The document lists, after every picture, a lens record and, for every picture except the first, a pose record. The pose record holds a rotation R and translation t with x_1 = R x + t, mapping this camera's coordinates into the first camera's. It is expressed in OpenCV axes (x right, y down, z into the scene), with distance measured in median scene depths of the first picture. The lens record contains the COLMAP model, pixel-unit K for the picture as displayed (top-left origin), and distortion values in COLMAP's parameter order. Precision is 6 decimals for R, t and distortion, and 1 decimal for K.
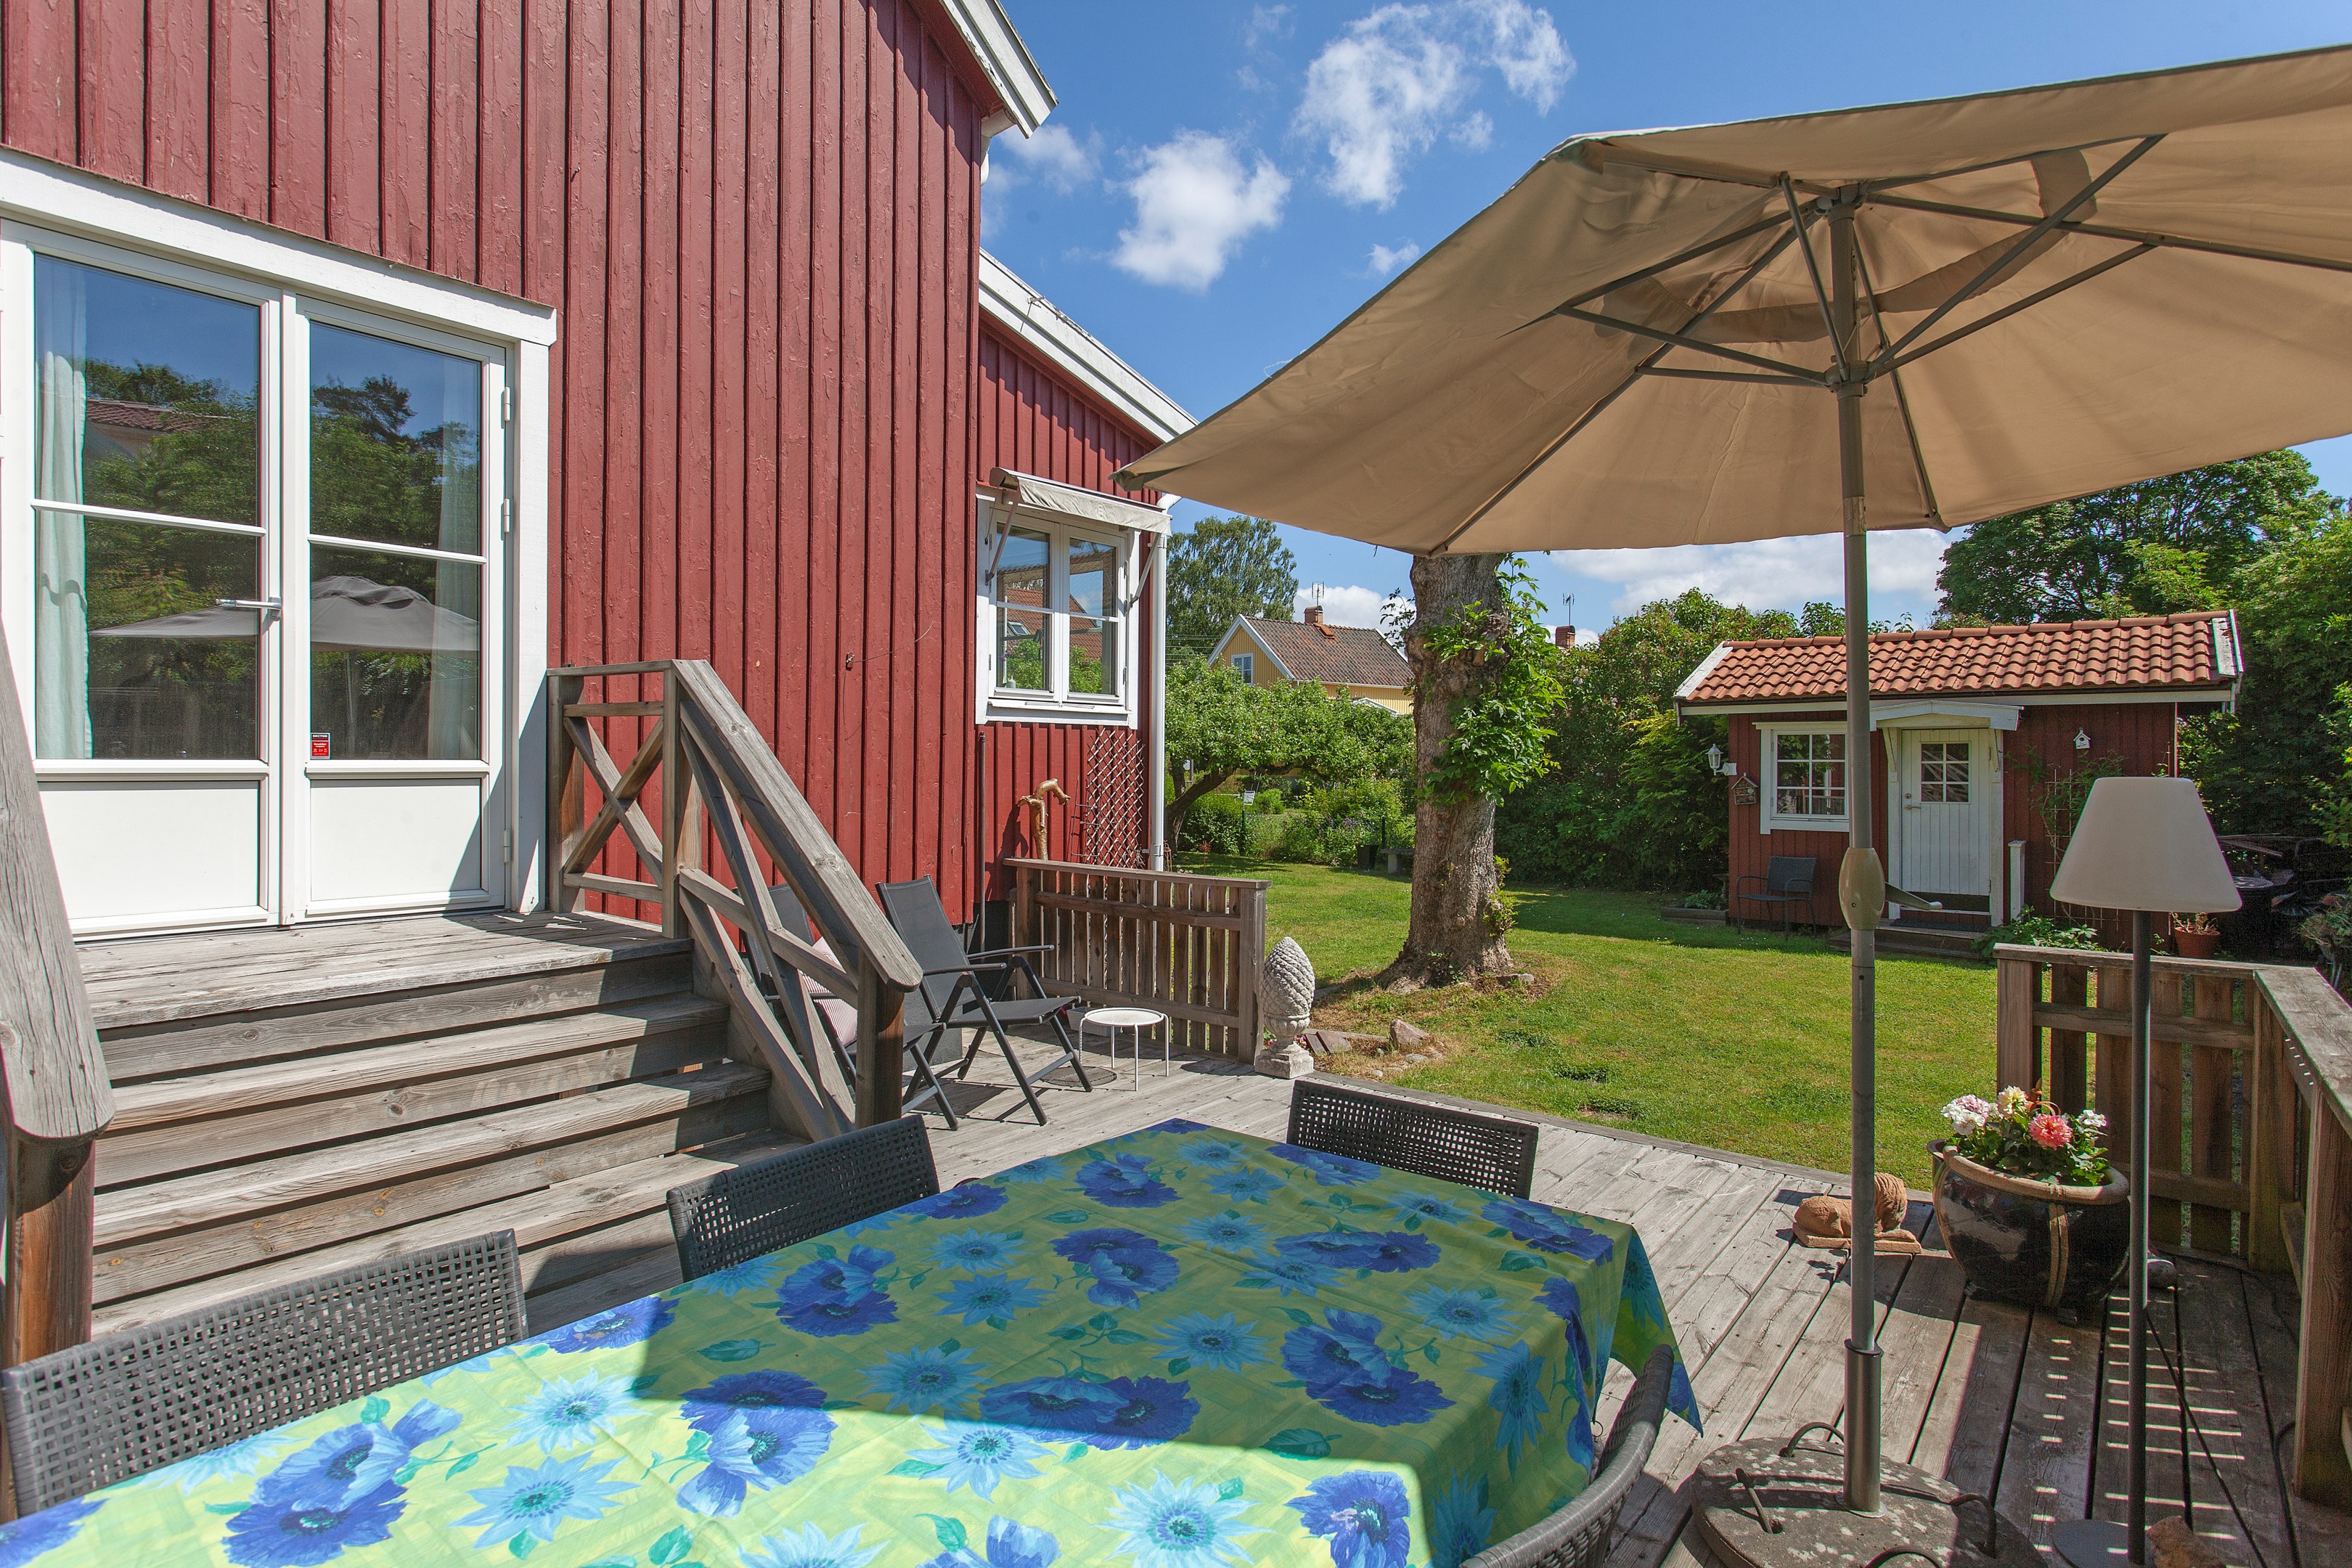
lens RADIAL K [[1147.0, 0, 1144.8], [0, 1147.0, 767.6], [0, 0, 1]] dist [-0.006865, 0.000635]
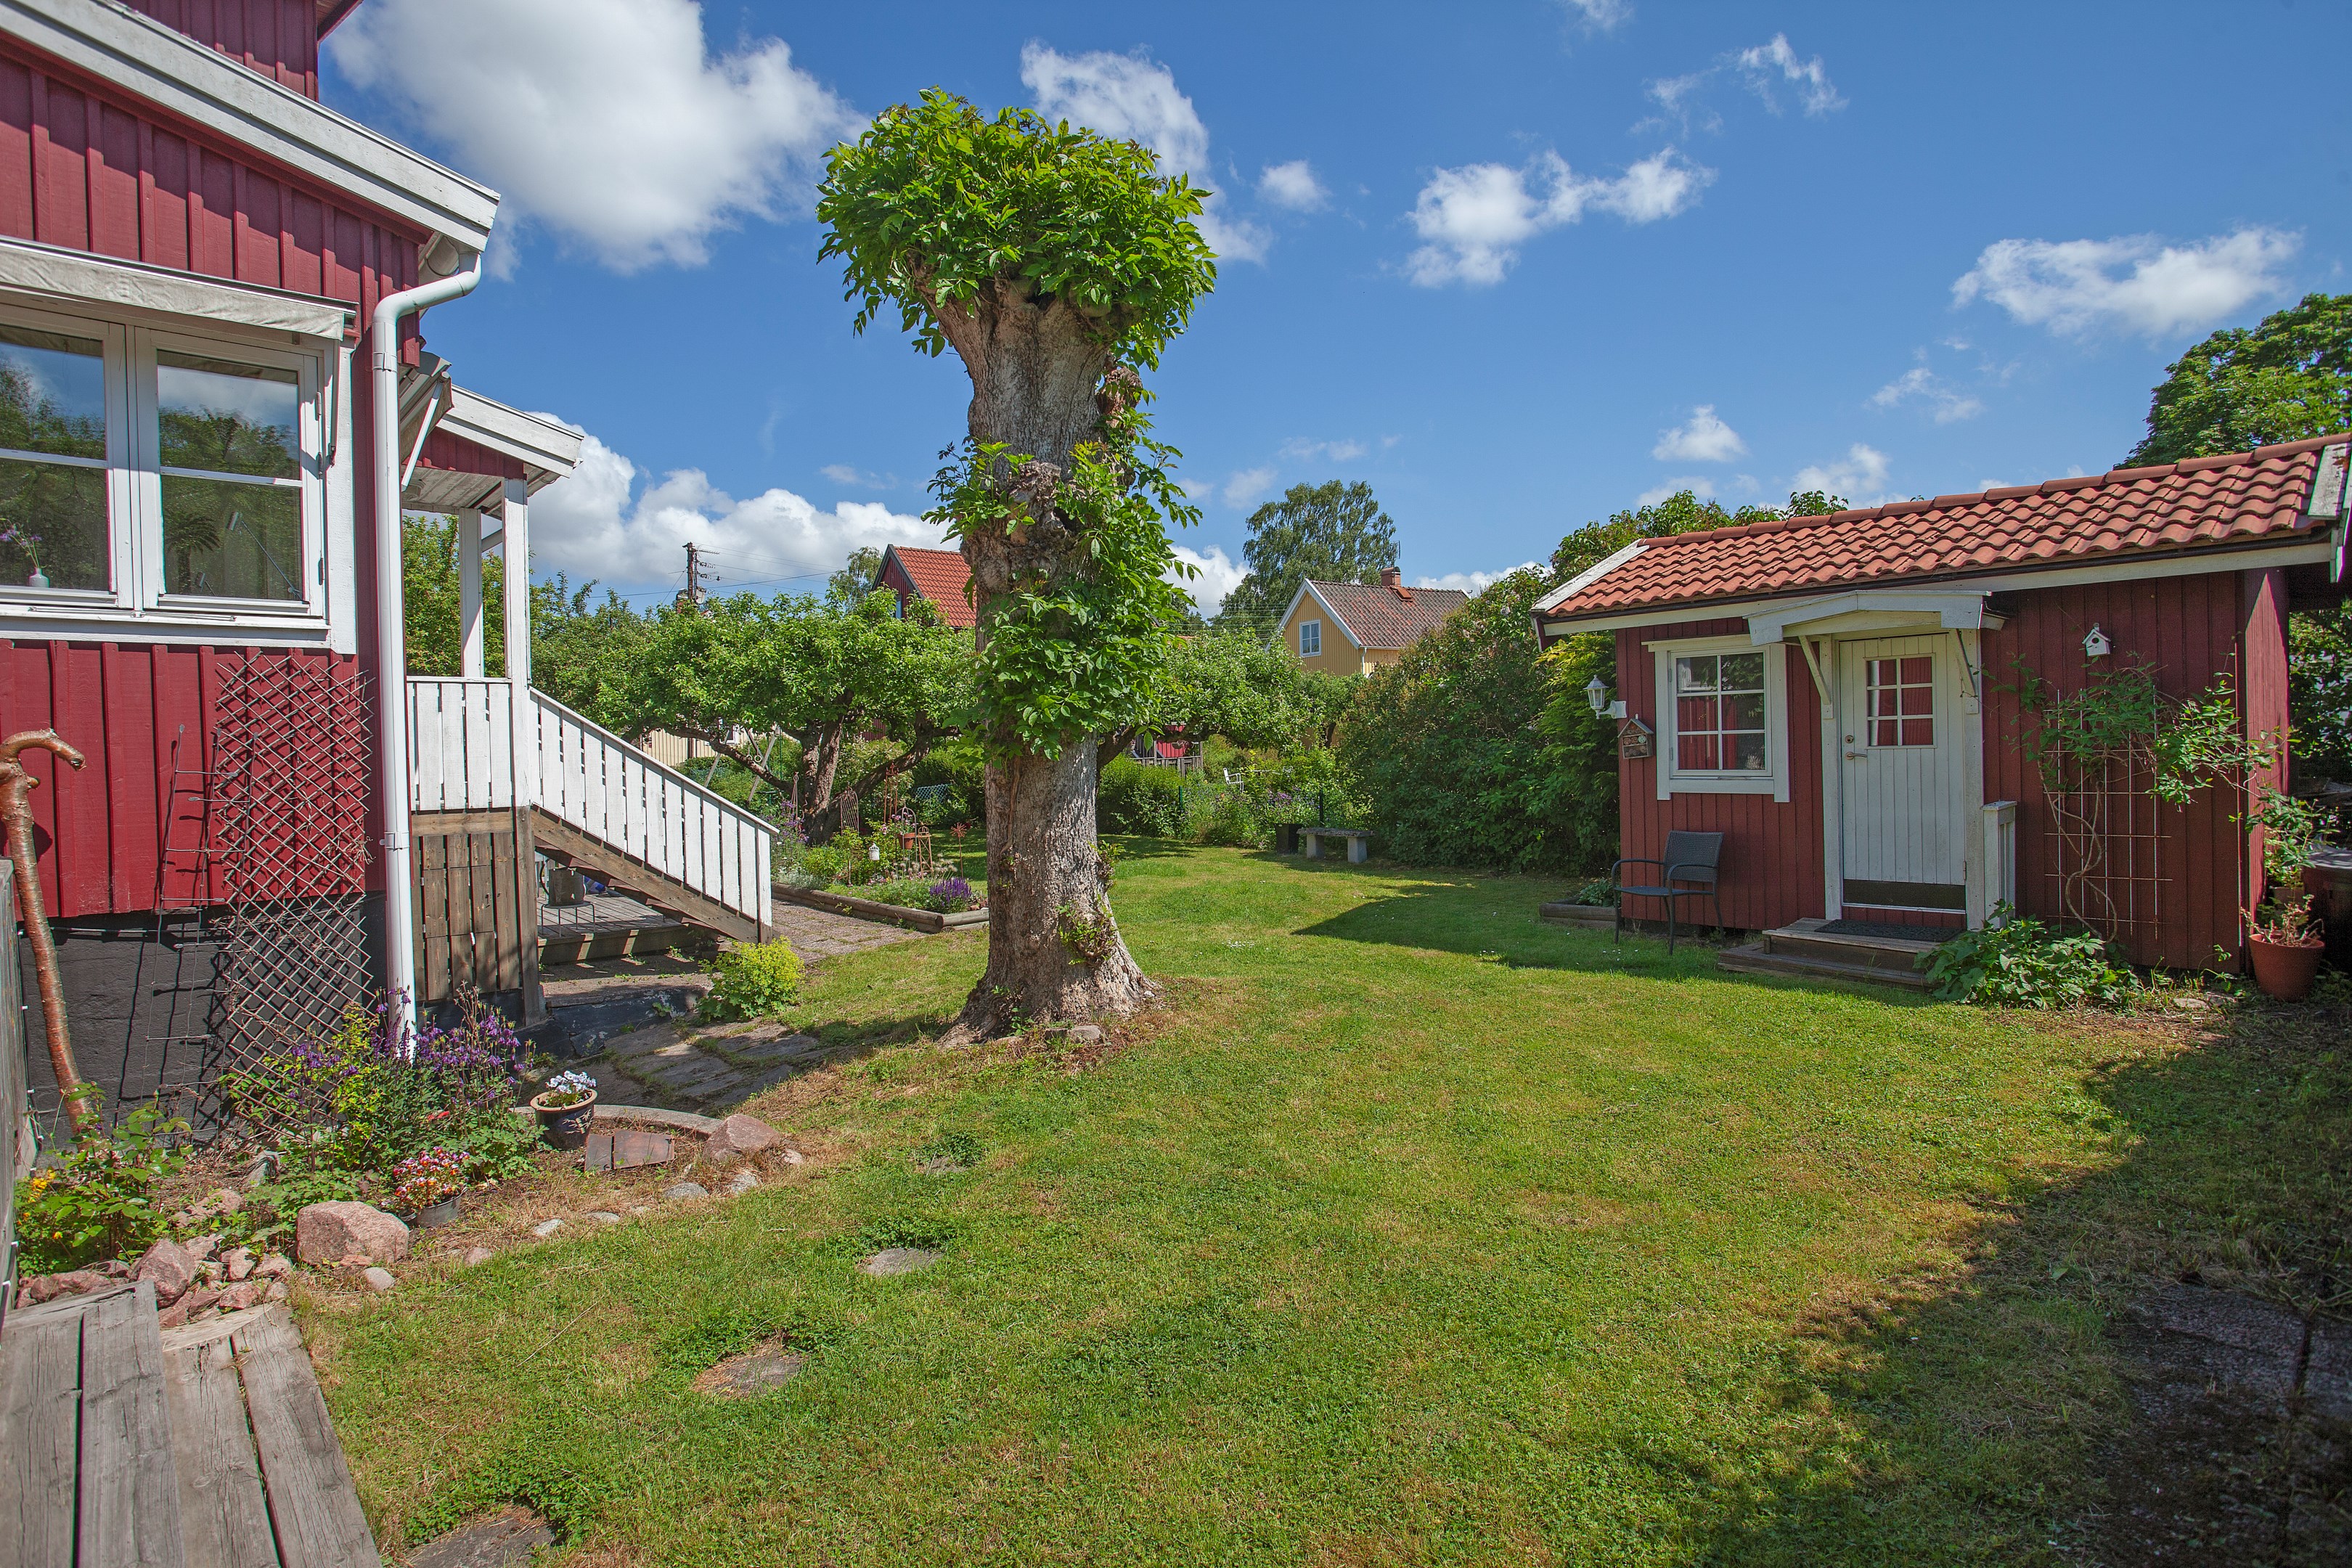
lens RADIAL K [[1166.1, 0, 1101.9], [0, 1166.1, 750.3], [0, 0, 1]] dist [-0.078252, 0.034233]
pose [[0.990377, -0.025513, -0.136025, 0.332412], [0.025615, 0.999671, -0.001002, 0.021873], [0.136005, -0.002492, 0.990705, 0.284157]]
